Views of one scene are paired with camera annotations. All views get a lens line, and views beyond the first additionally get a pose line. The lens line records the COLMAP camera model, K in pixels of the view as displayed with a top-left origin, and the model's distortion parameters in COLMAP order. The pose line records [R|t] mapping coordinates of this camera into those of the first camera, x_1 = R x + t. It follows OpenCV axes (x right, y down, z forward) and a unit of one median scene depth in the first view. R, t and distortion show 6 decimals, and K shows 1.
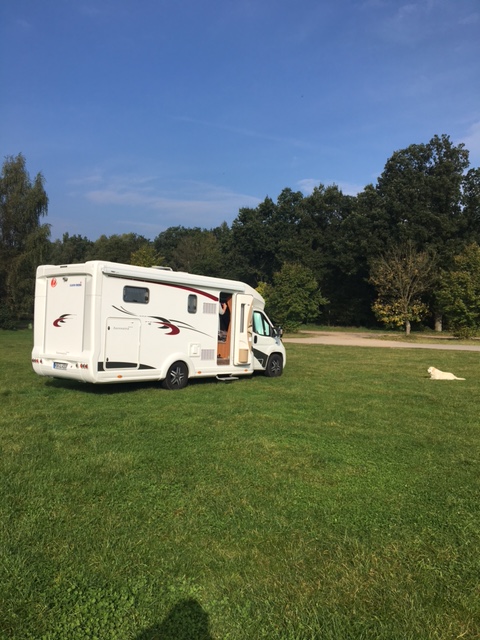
lens RADIAL K [[538.8, 0, 240.0], [0, 538.8, 320.0], [0, 0, 1]] dist [0.051094, -0.006549]
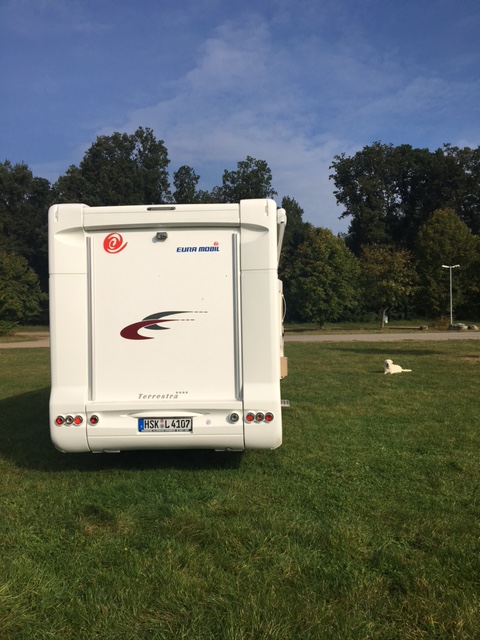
lens RADIAL K [[538.8, 0, 240.0], [0, 538.8, 320.0], [0, 0, 1]] dist [0.051094, -0.006549]
pose [[0.797882, -0.038788, 0.601565, -0.445348], [0.035001, 0.999225, 0.018005, -0.007847], [-0.601797, 0.006690, 0.798621, 0.479348]]
